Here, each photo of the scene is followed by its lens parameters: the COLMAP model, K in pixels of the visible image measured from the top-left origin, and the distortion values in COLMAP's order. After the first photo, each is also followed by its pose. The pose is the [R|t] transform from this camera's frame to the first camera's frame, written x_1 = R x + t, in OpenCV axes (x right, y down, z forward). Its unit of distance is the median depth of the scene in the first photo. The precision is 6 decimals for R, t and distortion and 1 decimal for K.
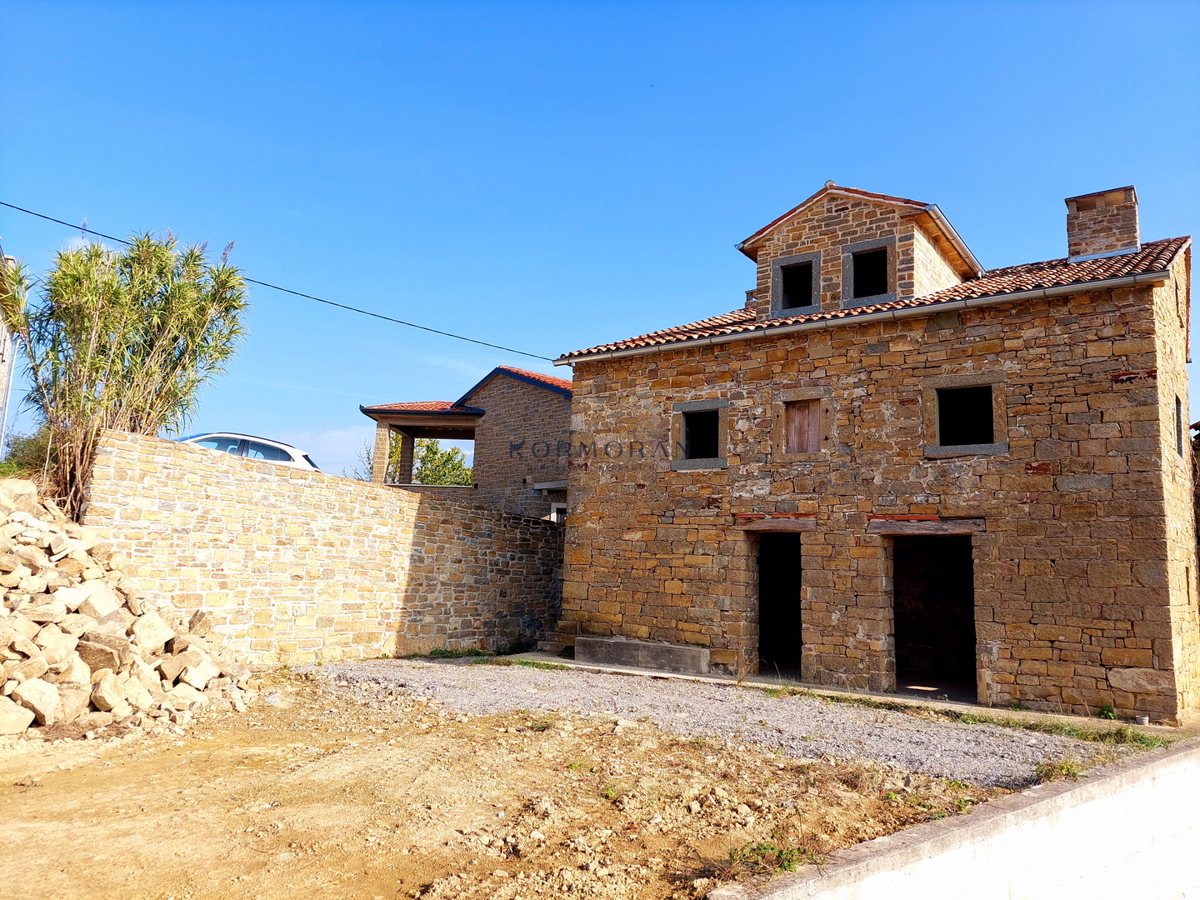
lens RADIAL K [[860.8, 0, 595.3], [0, 860.8, 443.4], [0, 0, 1]] dist [0.107292, -0.019156]
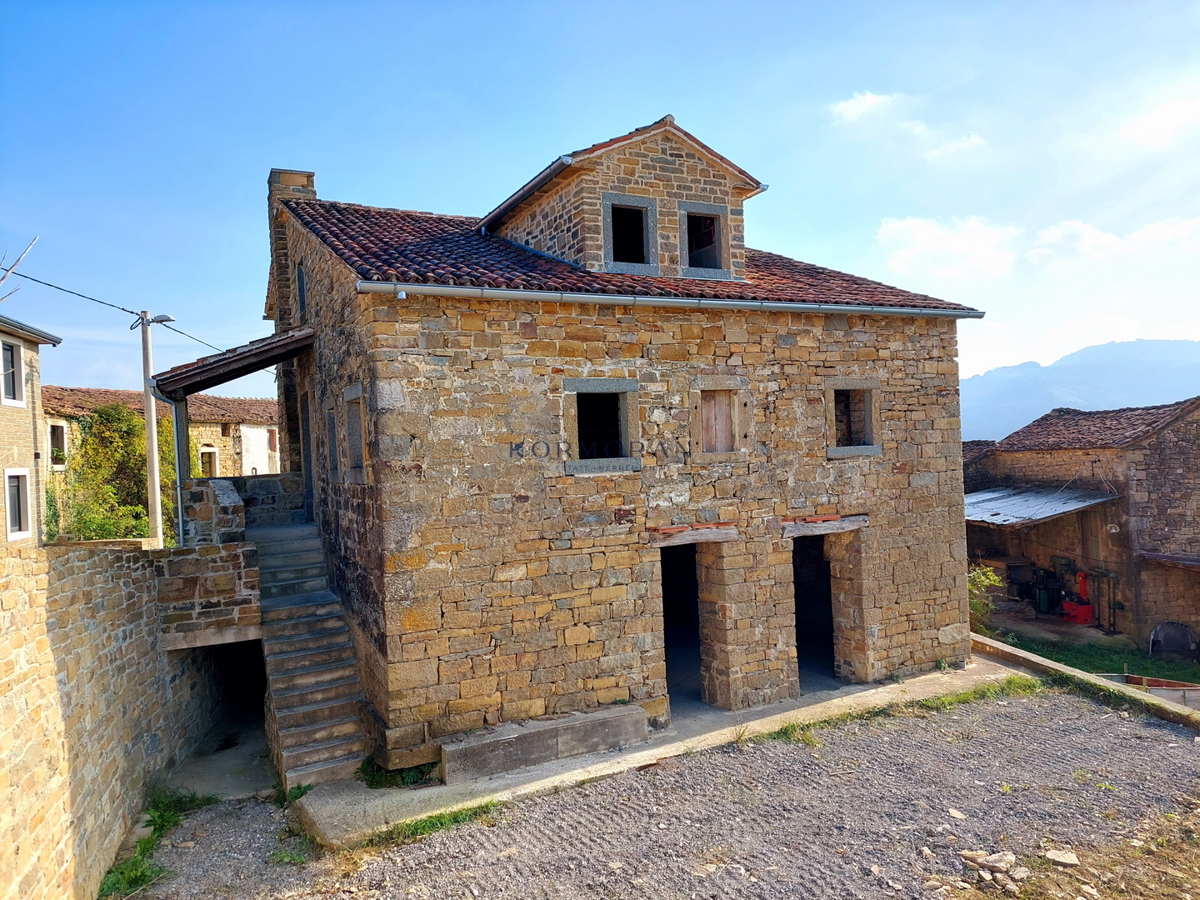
lens RADIAL K [[860.8, 0, 600.8], [0, 860.8, 455.3], [0, 0, 1]] dist [0.107292, -0.019156]
pose [[0.456860, -0.056745, 0.887727, -0.549895], [-0.071033, 0.992449, 0.099996, -0.059938], [-0.886698, -0.108742, 0.449380, 0.684546]]
